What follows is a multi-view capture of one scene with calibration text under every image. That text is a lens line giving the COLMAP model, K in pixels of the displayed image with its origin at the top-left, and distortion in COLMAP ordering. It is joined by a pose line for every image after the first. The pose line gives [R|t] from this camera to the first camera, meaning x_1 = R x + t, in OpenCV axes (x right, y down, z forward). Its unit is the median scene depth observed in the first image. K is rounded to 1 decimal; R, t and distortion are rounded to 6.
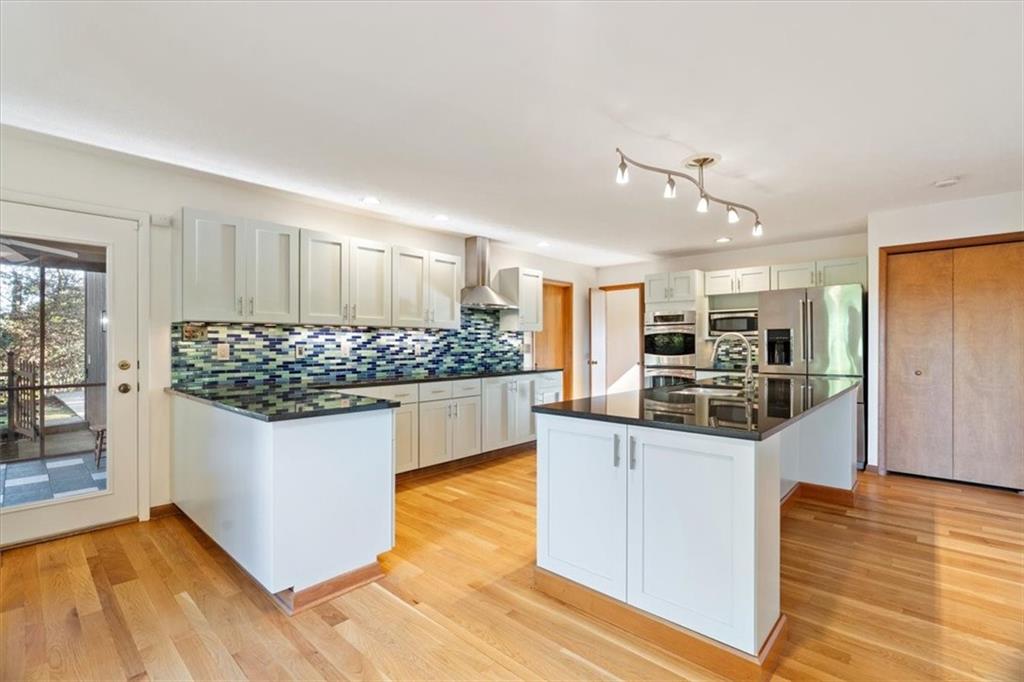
lens RADIAL K [[464.9, 0, 508.8], [0, 464.9, 342.6], [0, 0, 1]] dist [0.000116, 0.000147]
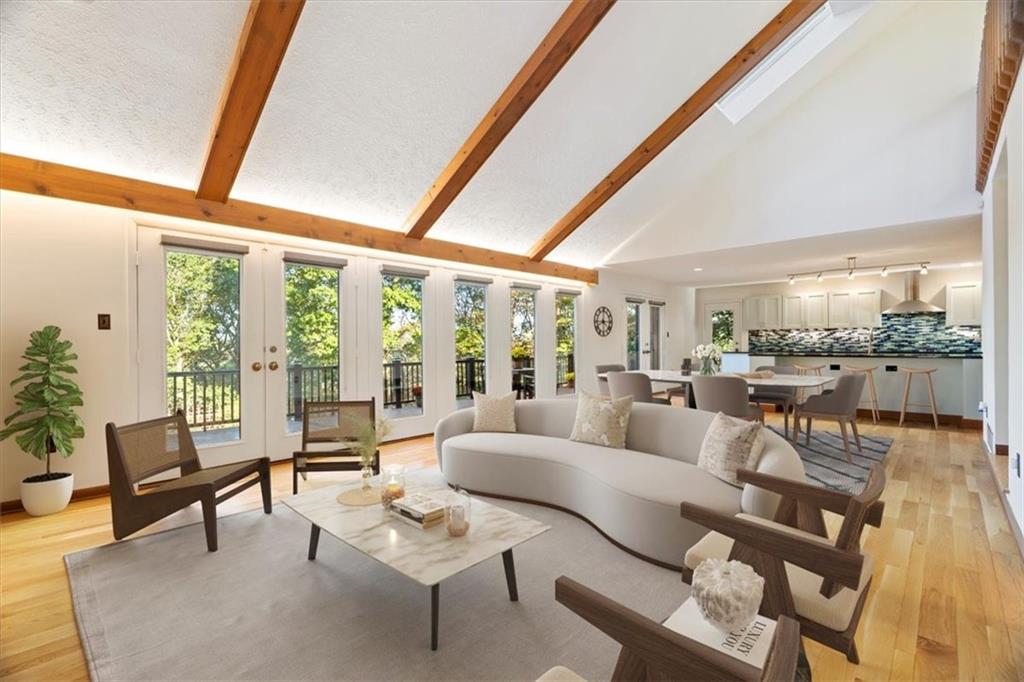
lens RADIAL K [[464.9, 0, 508.8], [0, 464.9, 343.7], [0, 0, 1]] dist [0.000116, 0.000147]
pose [[-0.004992, -0.000429, -0.999987, 1.689489], [0.004792, 0.999988, -0.000452, 0.028488], [0.999976, -0.004794, -0.004990, -0.444165]]
